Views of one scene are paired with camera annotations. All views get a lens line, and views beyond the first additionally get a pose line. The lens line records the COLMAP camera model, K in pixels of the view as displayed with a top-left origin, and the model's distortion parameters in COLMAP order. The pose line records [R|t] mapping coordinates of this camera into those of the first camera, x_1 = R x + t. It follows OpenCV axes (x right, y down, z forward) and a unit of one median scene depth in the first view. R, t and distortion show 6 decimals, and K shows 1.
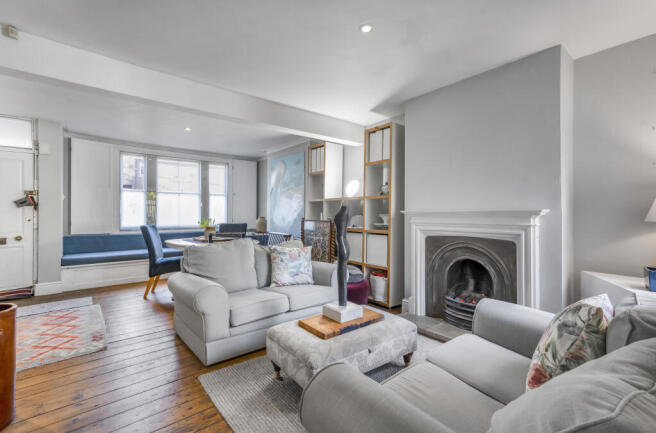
lens RADIAL K [[292.9, 0, 328.0], [0, 292.9, 216.5], [0, 0, 1]] dist [0.019280, -0.000255]
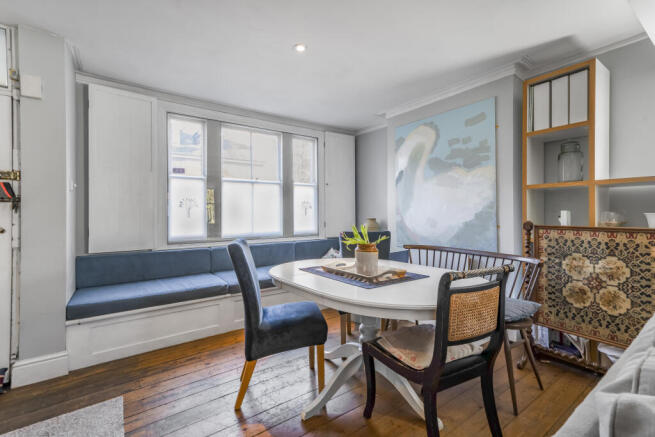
lens RADIAL K [[297.6, 0, 329.5], [0, 297.6, 214.8], [0, 0, 1]] dist [0.020025, 0.000850]
pose [[0.997416, -0.007445, -0.071449, -0.356956], [0.007237, 0.999969, -0.003161, -0.007840], [0.071471, 0.002636, 0.997439, 0.448393]]
